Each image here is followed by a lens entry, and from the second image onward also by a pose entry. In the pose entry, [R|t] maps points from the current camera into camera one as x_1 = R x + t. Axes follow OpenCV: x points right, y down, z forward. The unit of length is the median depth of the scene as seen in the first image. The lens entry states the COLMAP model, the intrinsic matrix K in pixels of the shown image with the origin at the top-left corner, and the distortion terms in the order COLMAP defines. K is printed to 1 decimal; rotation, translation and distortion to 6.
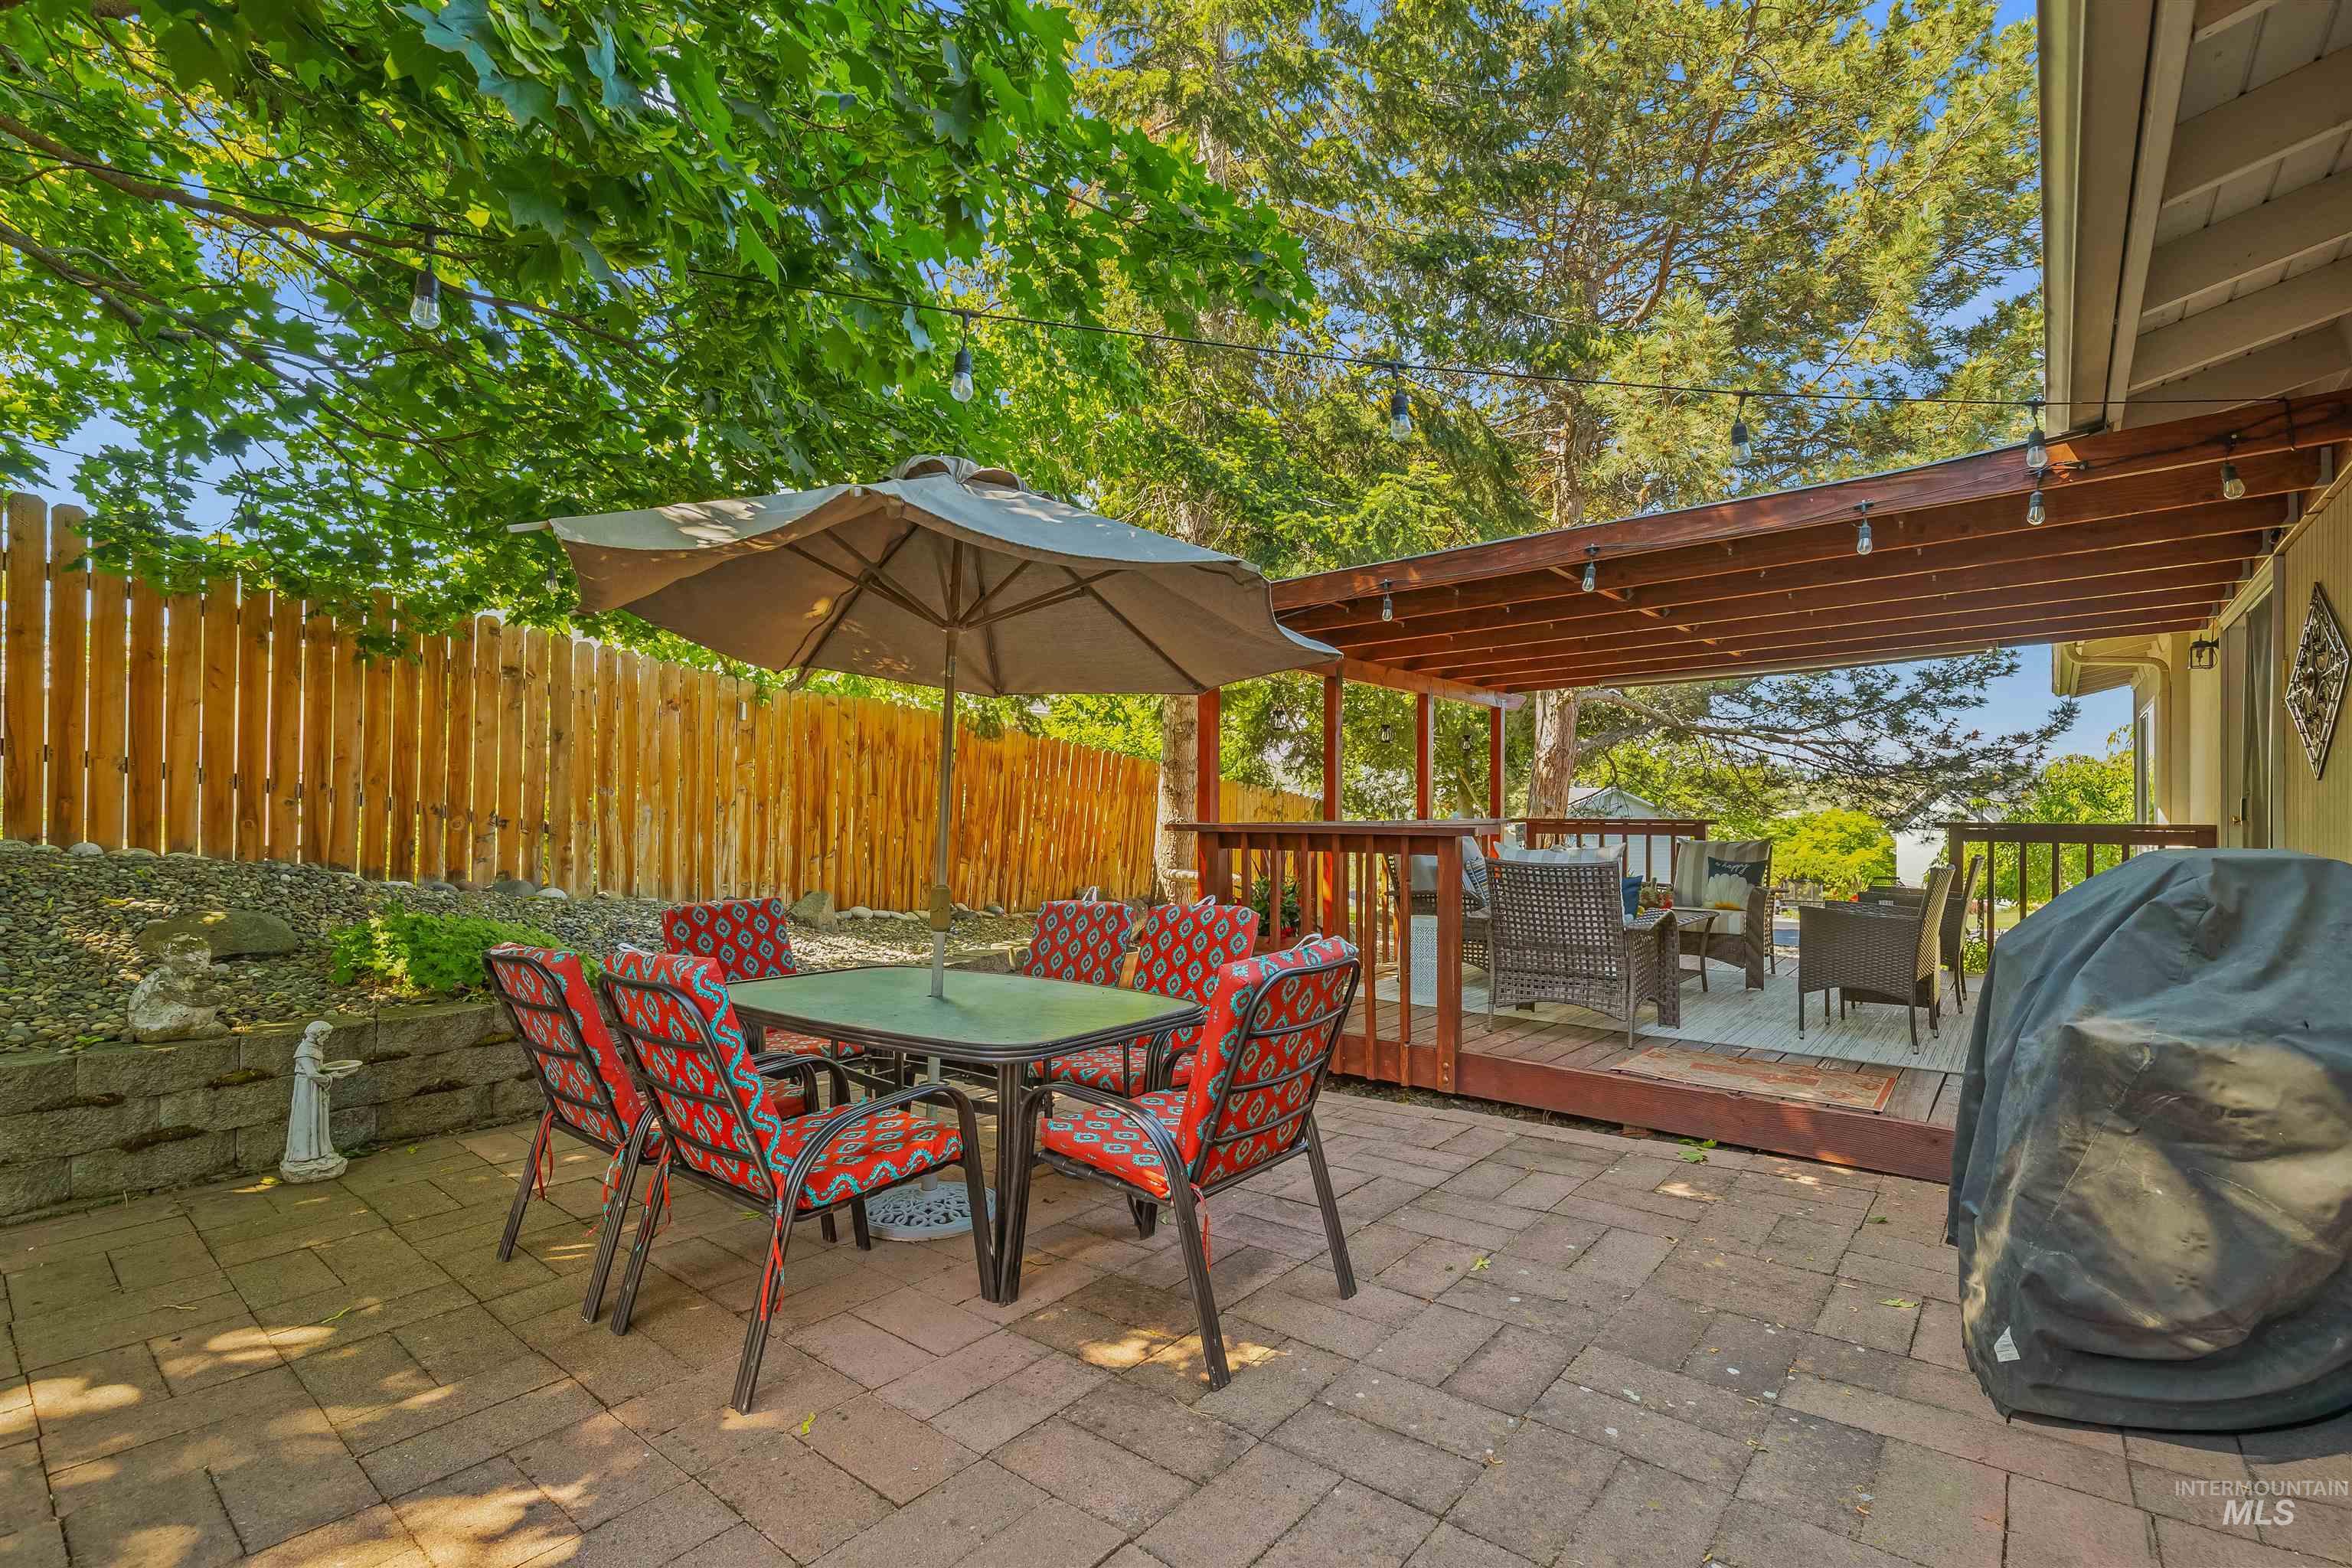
lens RADIAL K [[1075.5, 0, 1181.2], [0, 1075.5, 791.4], [0, 0, 1]] dist [-0.000481, 0.001596]
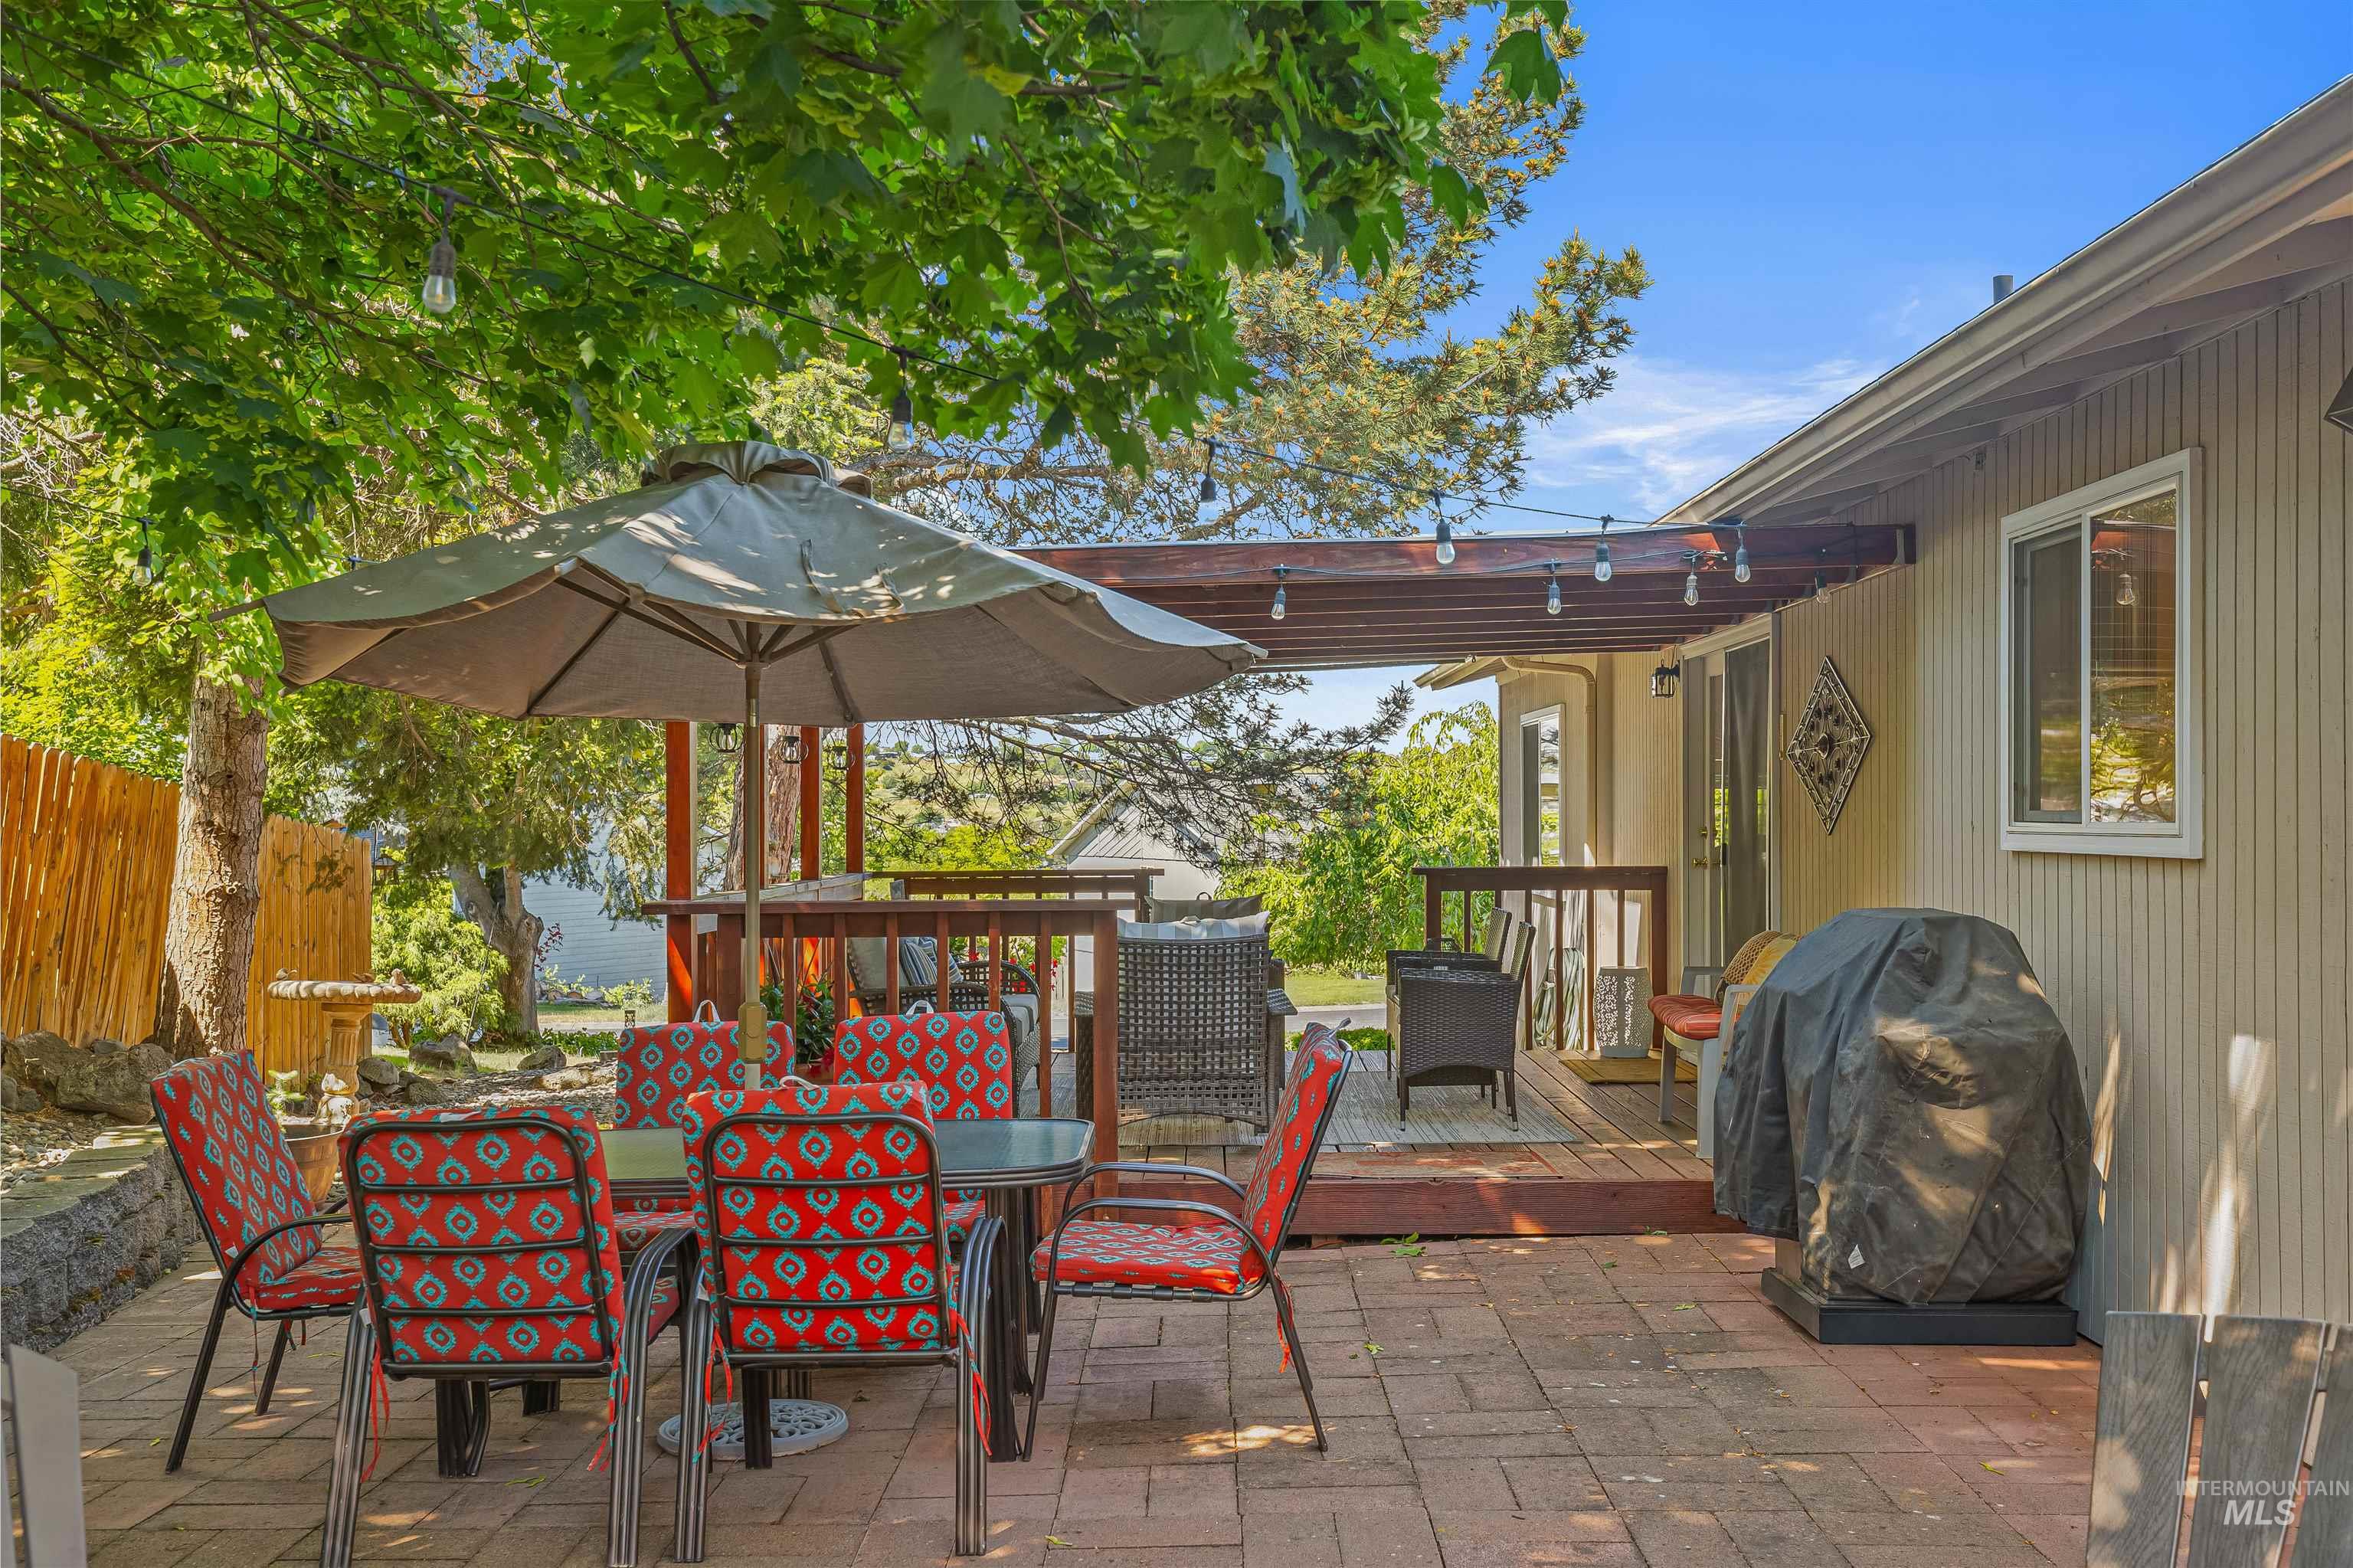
lens RADIAL K [[2255.6, 0, 1194.4], [0, 2255.6, 780.9], [0, 0, 1]] dist [0.017748, 0.000000]
pose [[0.780591, 0.001336, 0.625040, -0.390582], [0.000279, 0.999997, -0.002487, -0.026139], [-0.625042, 0.002116, 0.780588, -0.175474]]
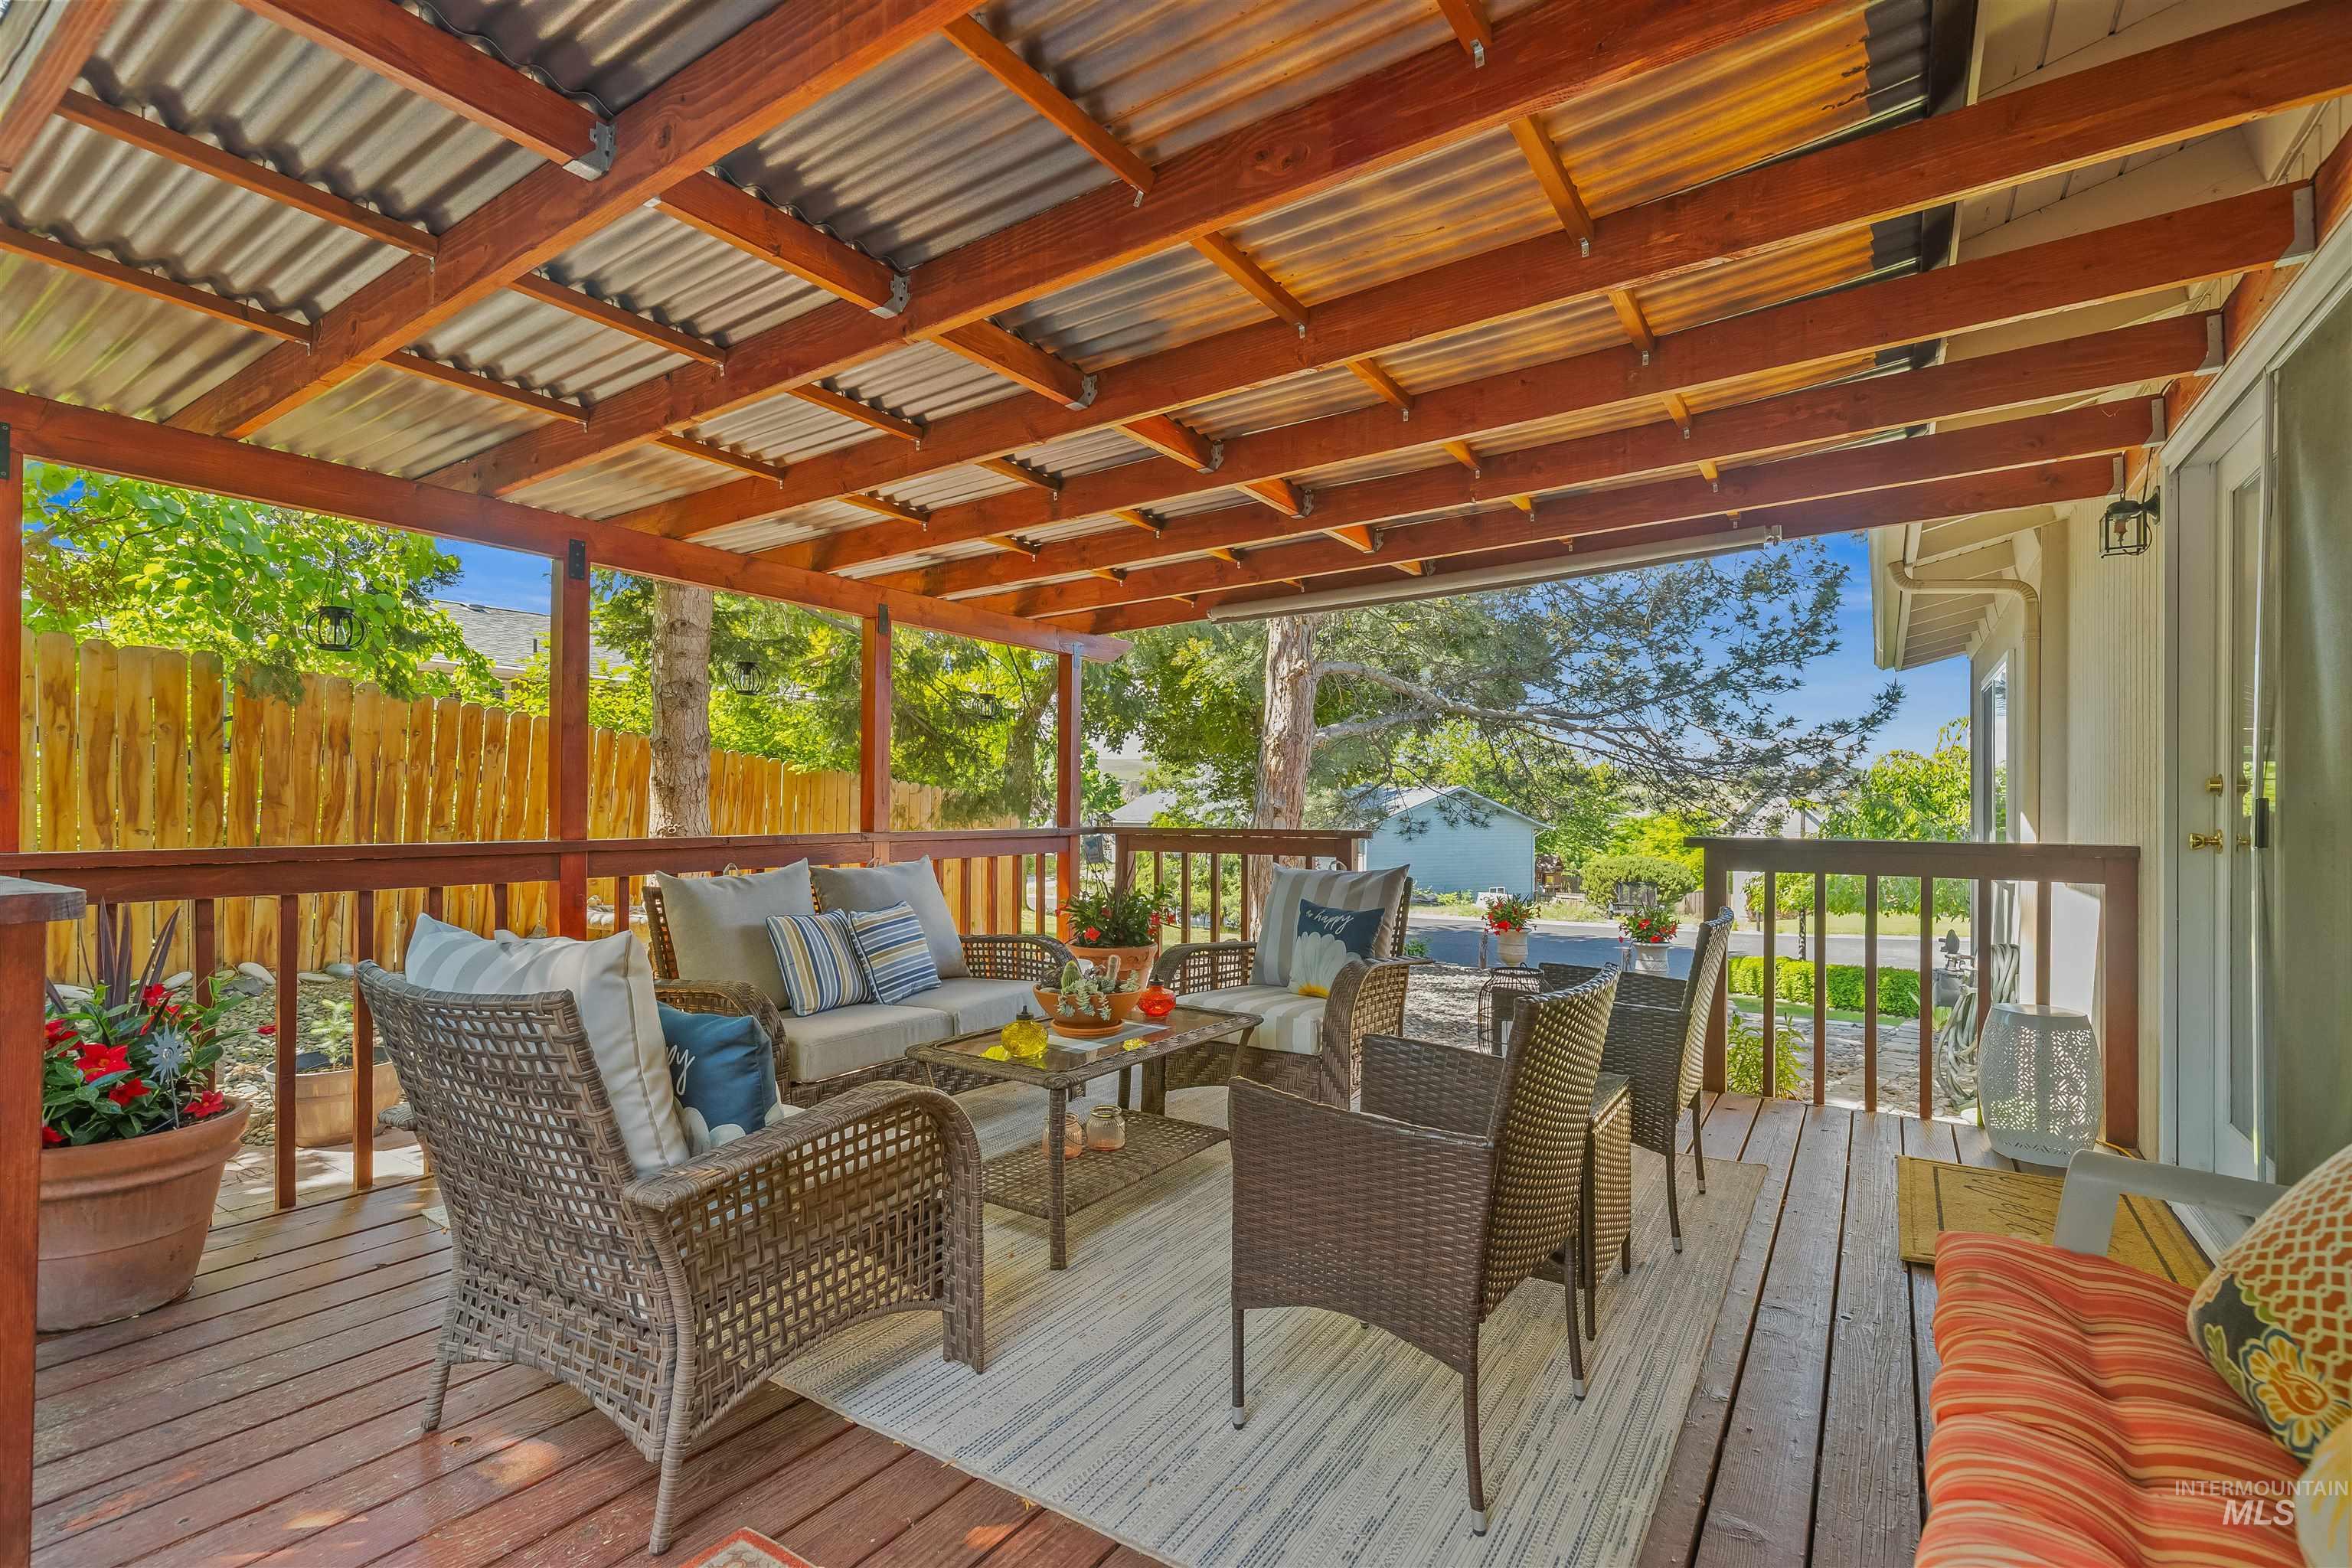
lens RADIAL K [[1075.5, 0, 1177.3], [0, 1075.5, 794.9], [0, 0, 1]] dist [-0.000481, 0.001596]
pose [[0.994842, 0.002387, 0.101408, 0.294335], [-0.002811, 0.999988, 0.004037, 0.002621], [-0.101398, -0.004302, 0.994837, 0.355137]]
